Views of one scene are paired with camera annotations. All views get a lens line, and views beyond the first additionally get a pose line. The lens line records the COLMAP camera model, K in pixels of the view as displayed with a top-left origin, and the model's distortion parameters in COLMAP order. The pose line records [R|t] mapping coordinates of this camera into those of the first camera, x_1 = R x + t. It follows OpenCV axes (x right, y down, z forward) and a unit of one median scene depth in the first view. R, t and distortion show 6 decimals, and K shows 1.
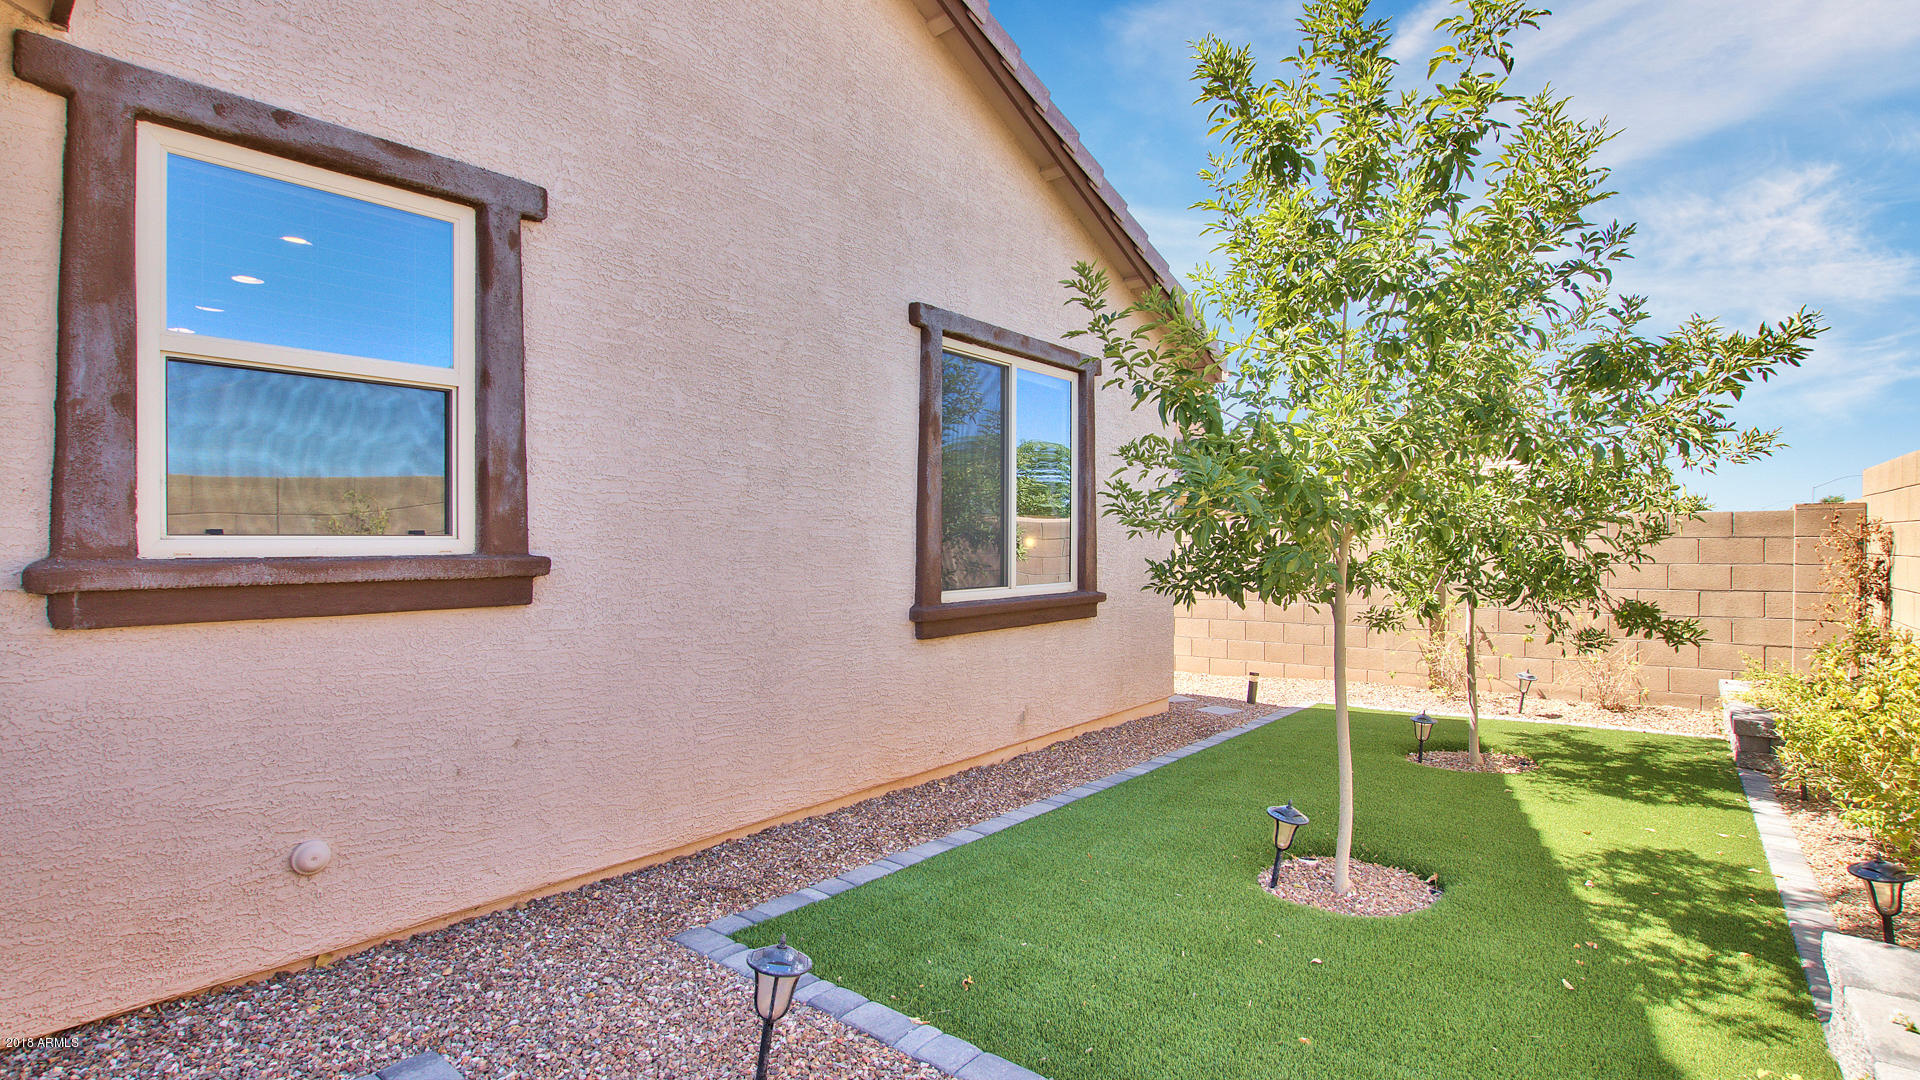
lens RADIAL K [[891.1, 0, 953.5], [0, 891.1, 550.8], [0, 0, 1]] dist [-0.026619, -0.000179]
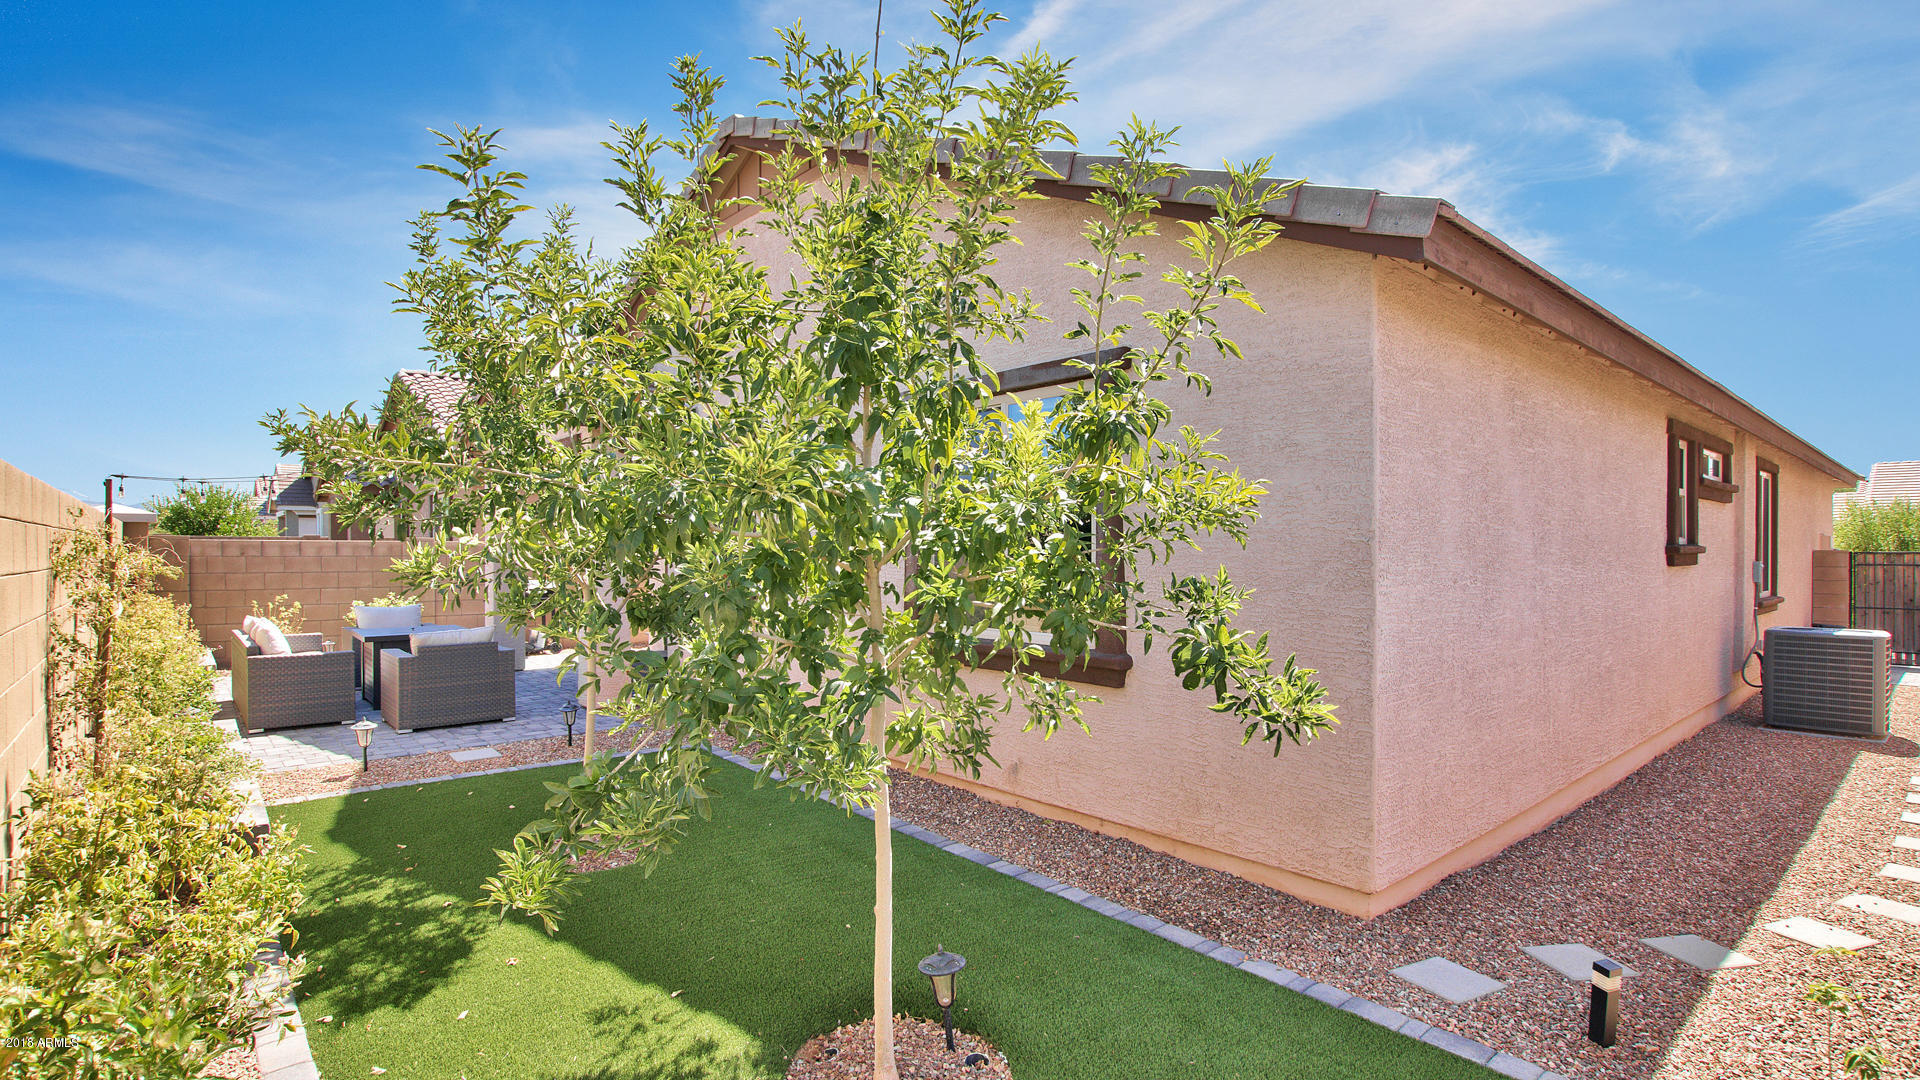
lens RADIAL K [[918.1, 0, 947.9], [0, 918.1, 548.2], [0, 0, 1]] dist [-0.027629, 0.000314]
pose [[-0.175464, 0.001537, -0.984485, 1.963962], [-0.008967, 0.999955, 0.003159, -0.095854], [0.984445, 0.009382, -0.175443, 2.042749]]
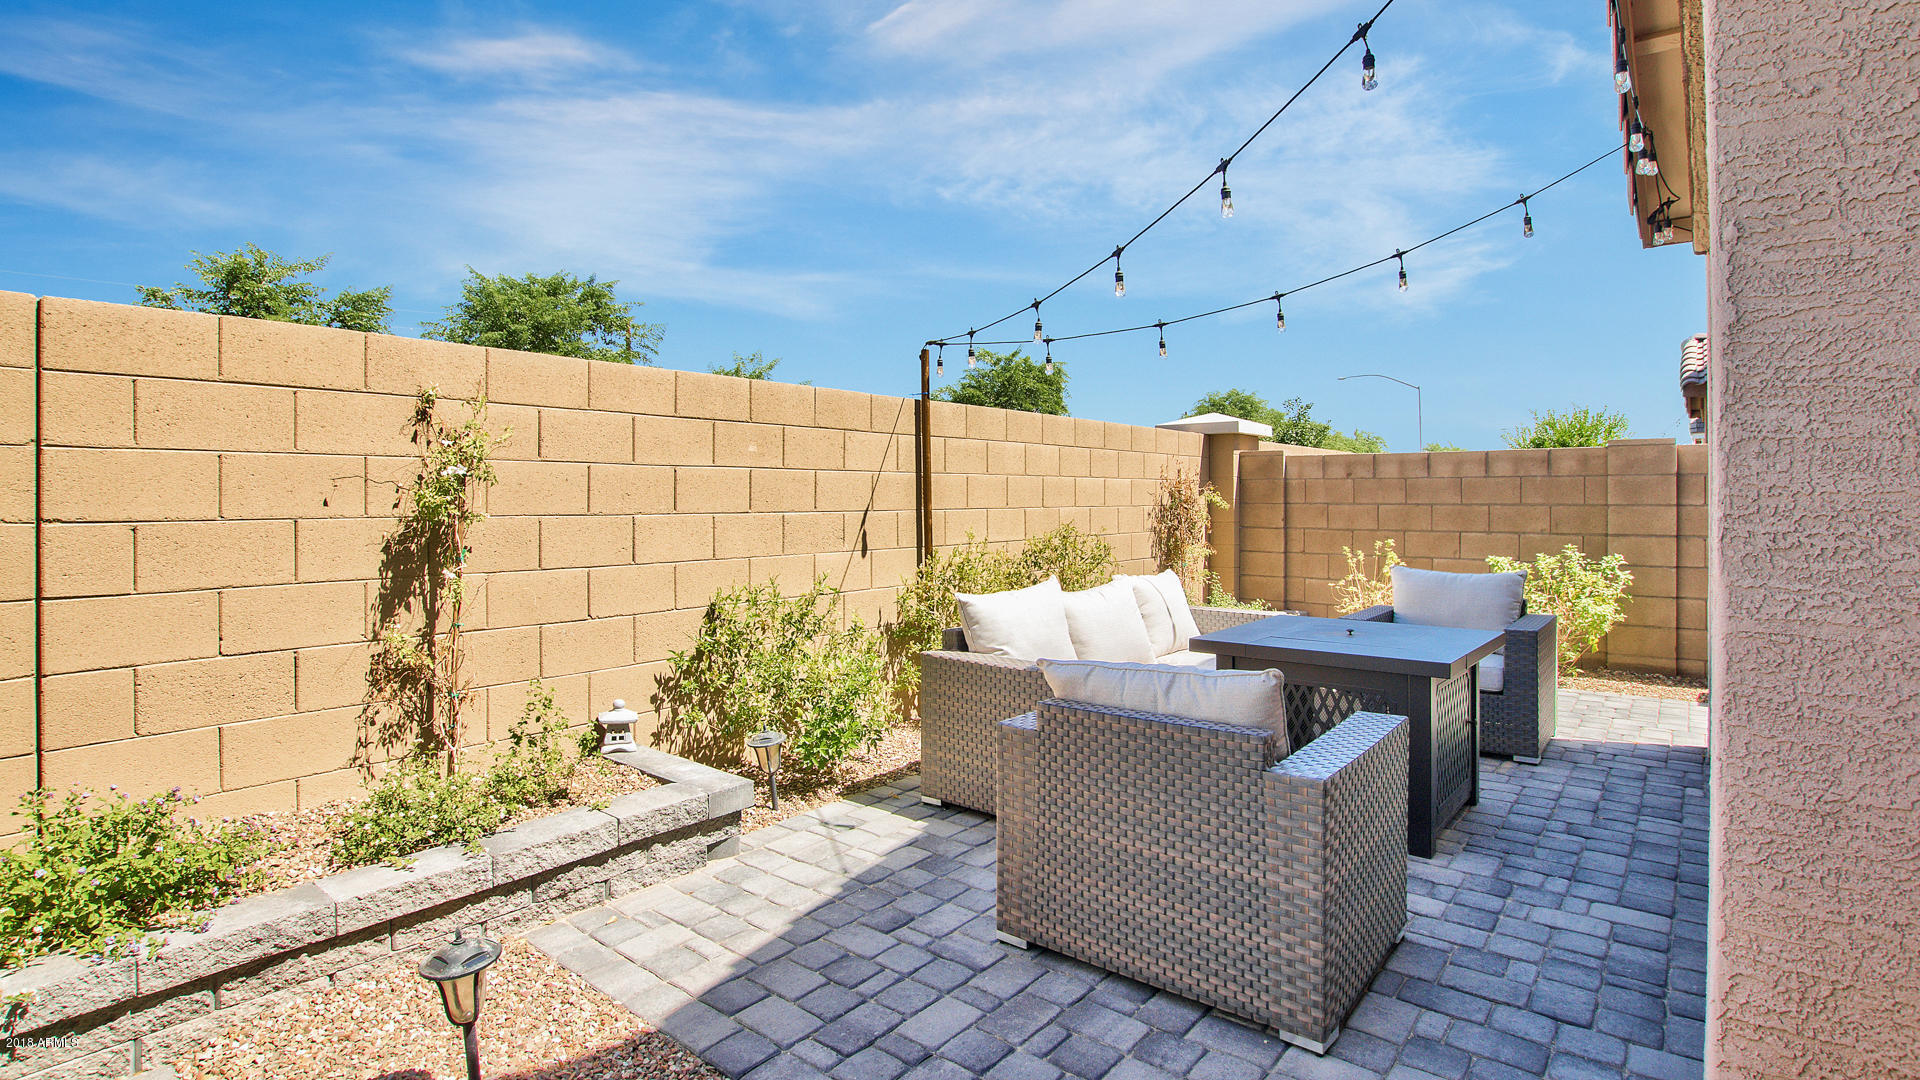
lens RADIAL K [[920.2, 0, 953.0], [0, 920.2, 496.6], [0, 0, 1]] dist [-0.027172, 0.000837]
pose [[-0.999965, 0.003867, 0.007403, -0.161669], [0.003925, 0.999962, 0.007816, 0.001673], [-0.007373, 0.007845, -0.999942, 1.006651]]
